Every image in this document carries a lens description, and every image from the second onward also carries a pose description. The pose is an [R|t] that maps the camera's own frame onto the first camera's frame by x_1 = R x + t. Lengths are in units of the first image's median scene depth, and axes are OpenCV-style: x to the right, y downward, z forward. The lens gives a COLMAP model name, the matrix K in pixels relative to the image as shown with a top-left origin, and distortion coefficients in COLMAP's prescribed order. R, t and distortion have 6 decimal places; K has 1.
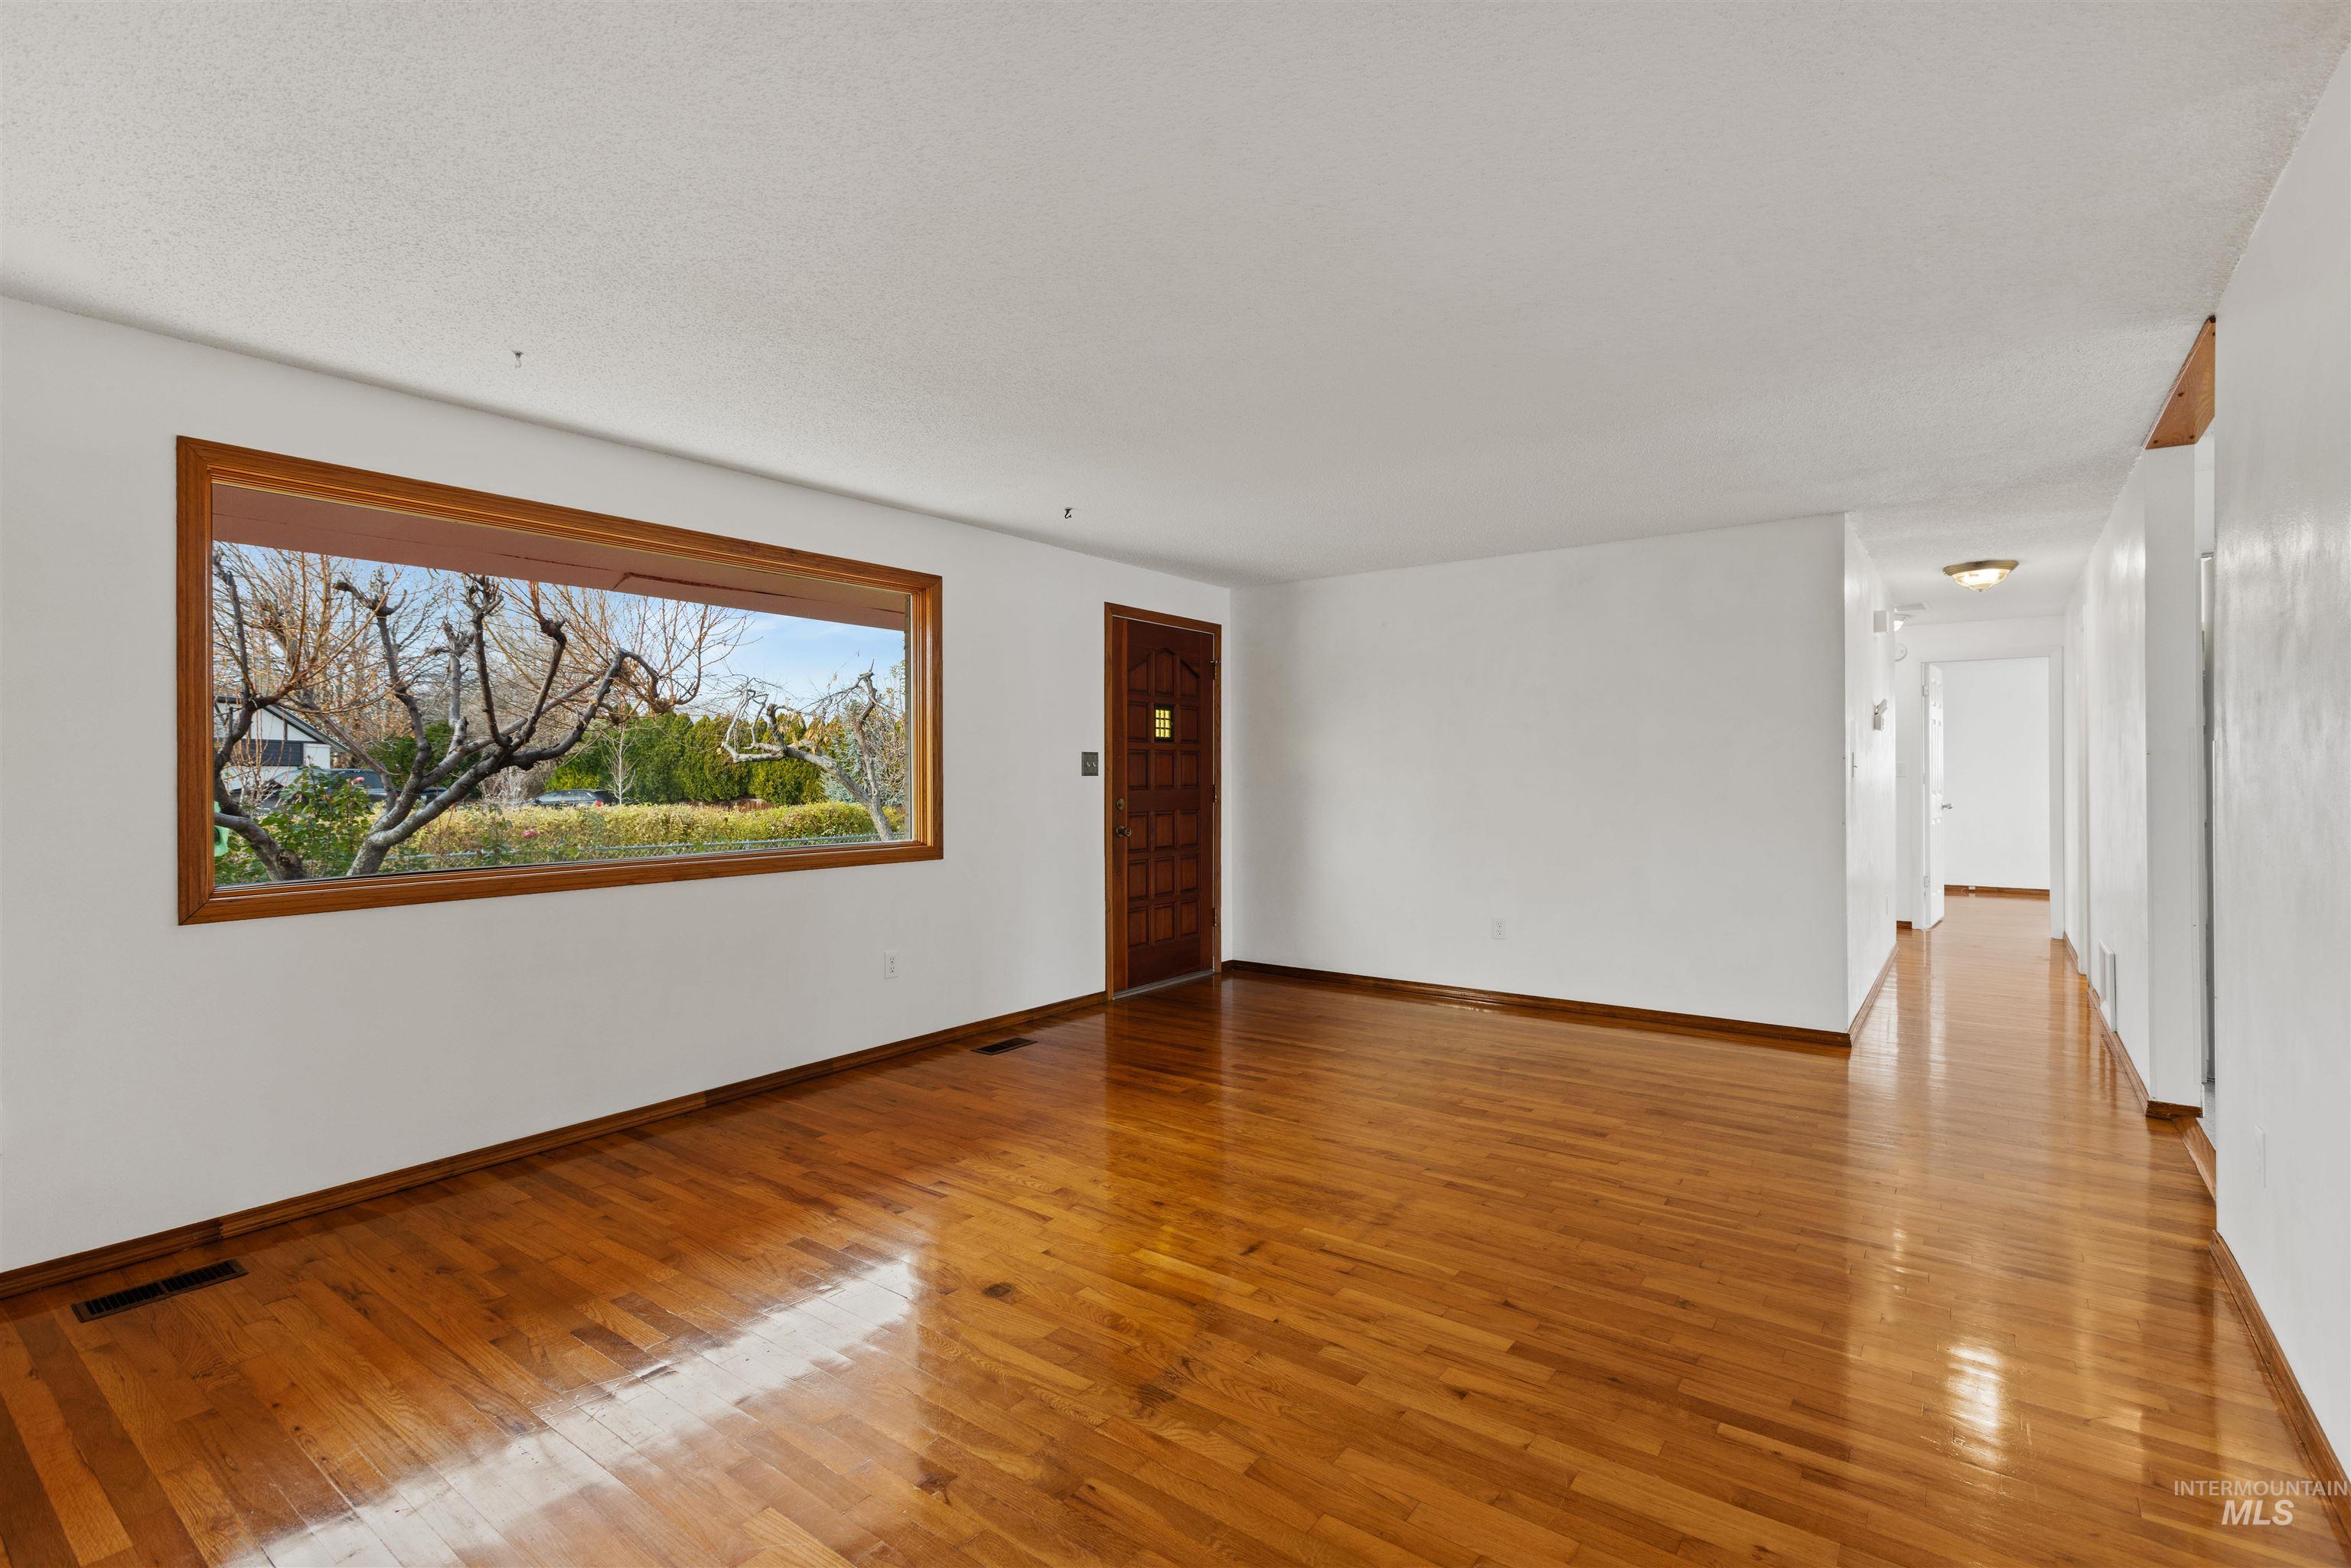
lens RADIAL K [[1077.9, 0, 1175.9], [0, 1077.9, 770.7], [0, 0, 1]] dist [0.002261, 0.001377]
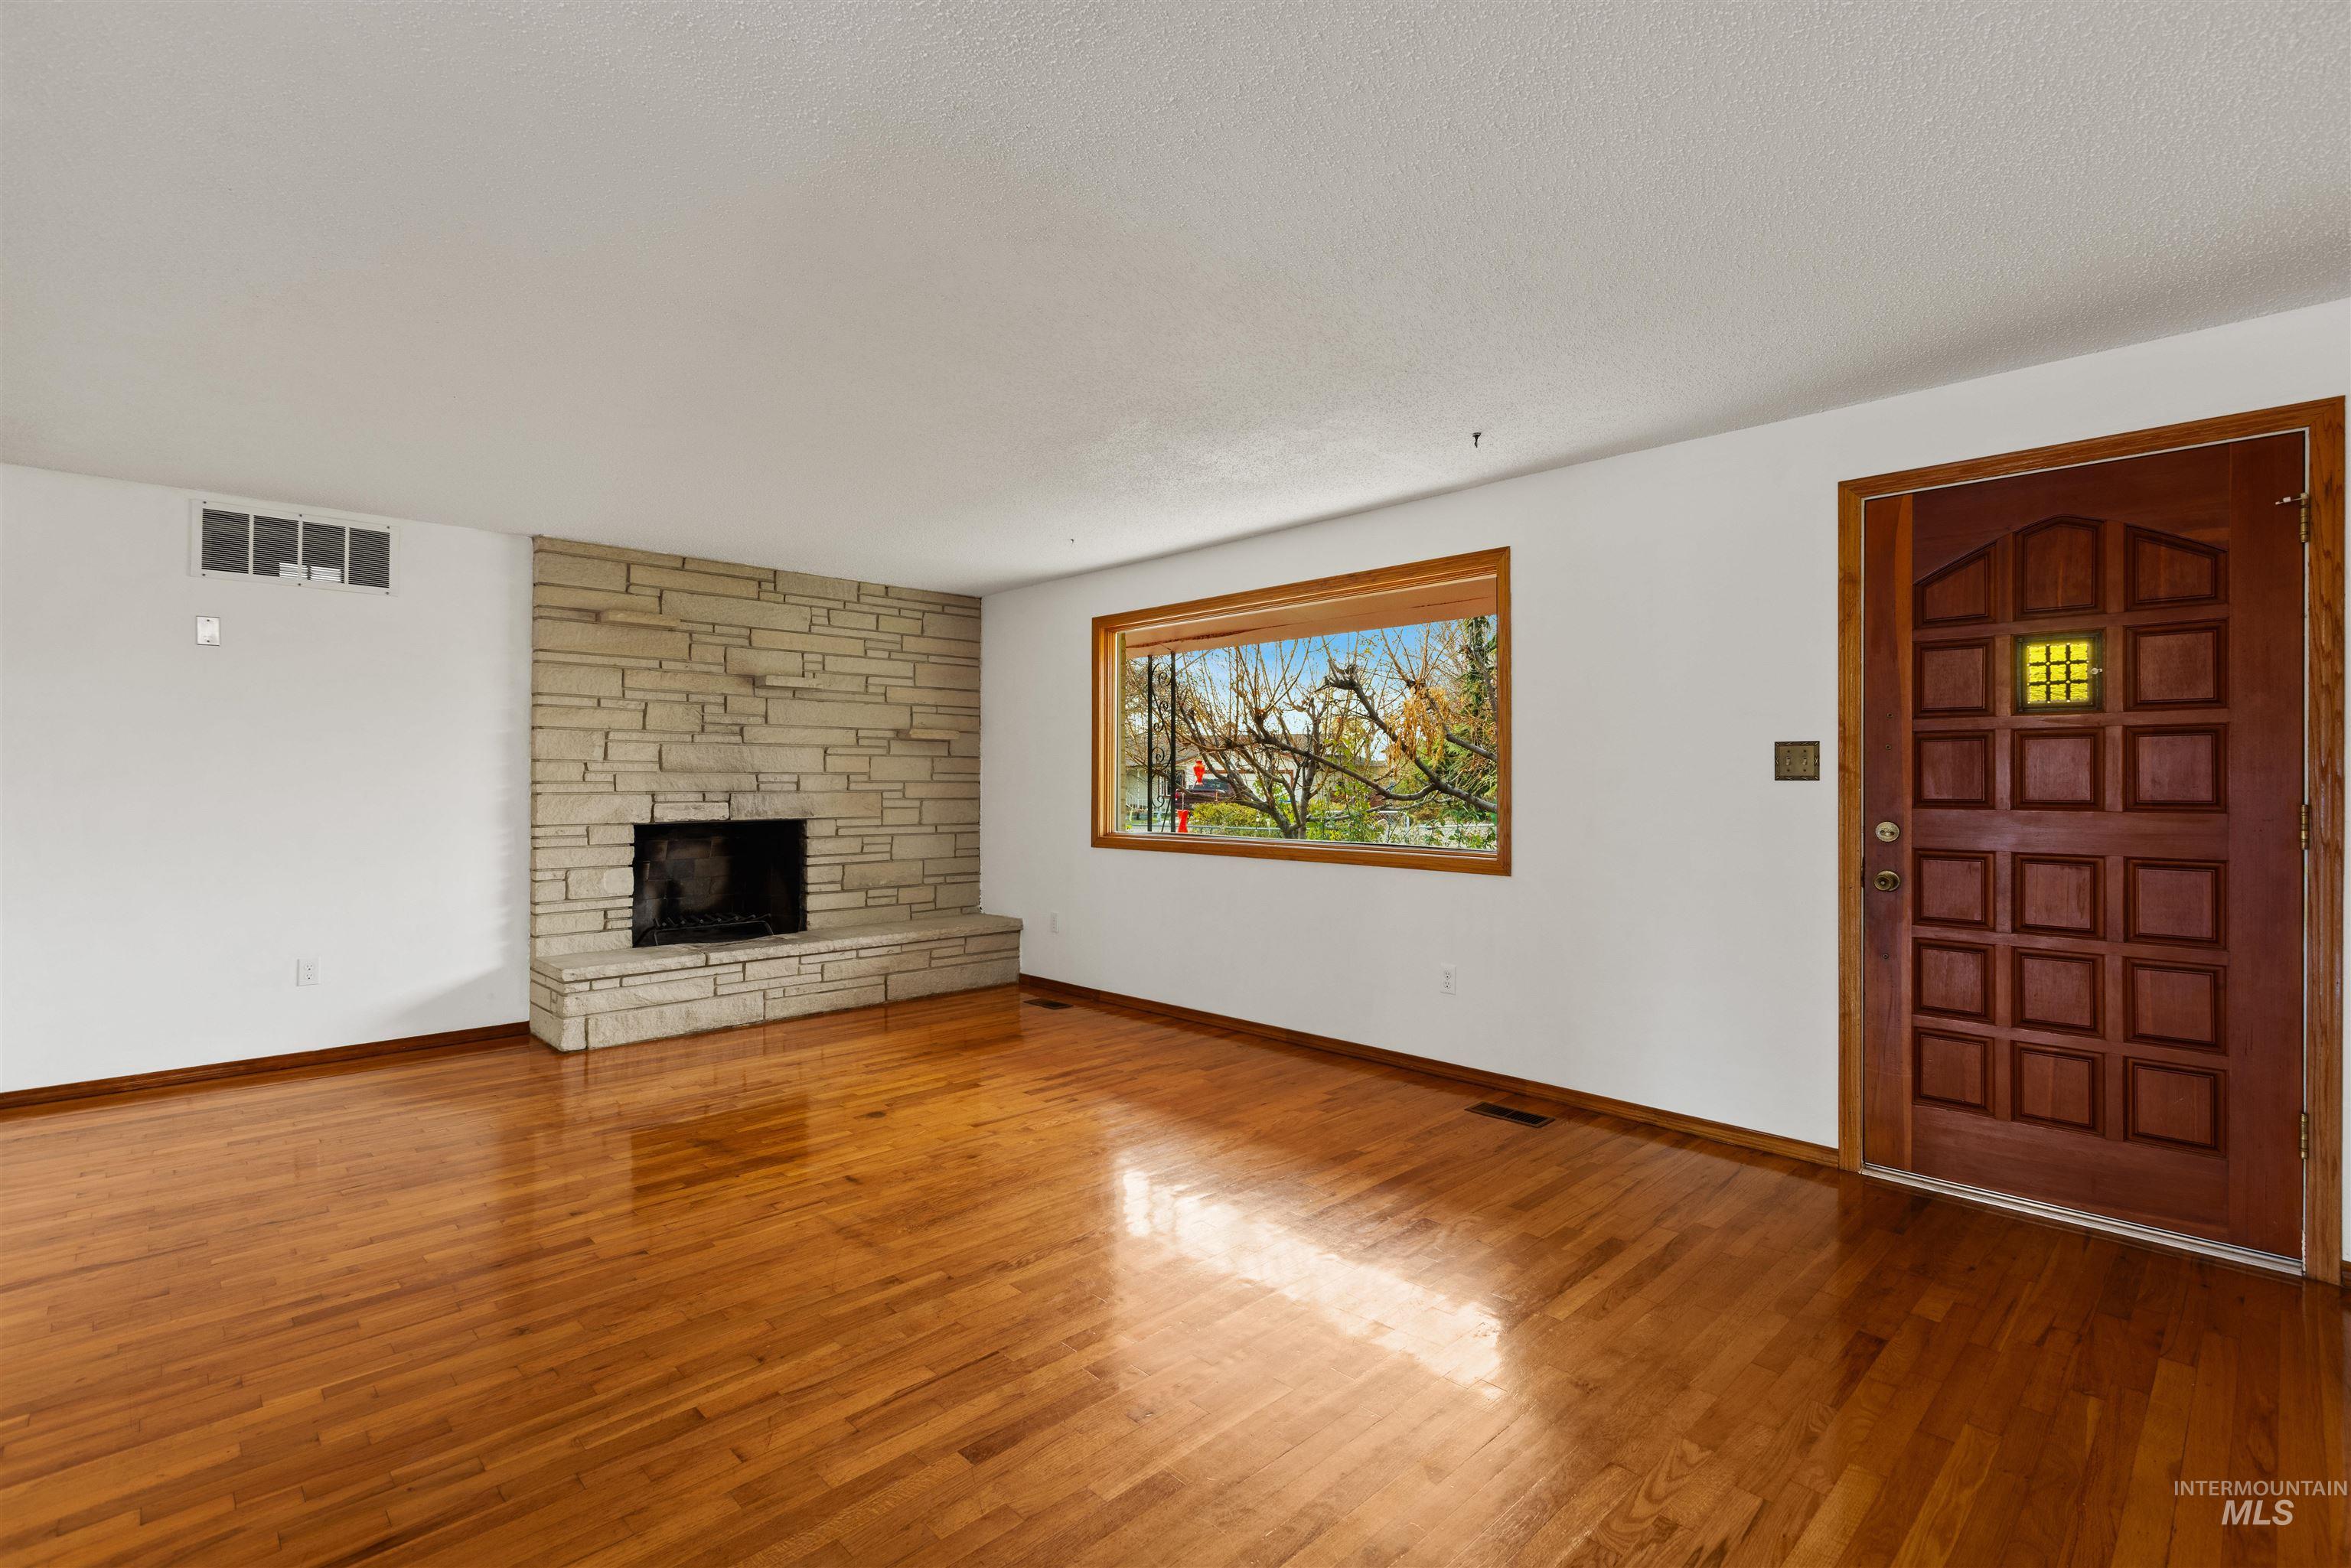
lens RADIAL K [[1077.9, 0, 1176.1], [0, 1077.9, 781.2], [0, 0, 1]] dist [0.002261, 0.001377]
pose [[-0.166442, 0.009936, -0.986001, 0.760022], [0.008556, 0.999926, 0.008632, -0.003959], [0.986014, -0.007000, -0.166514, 0.997472]]
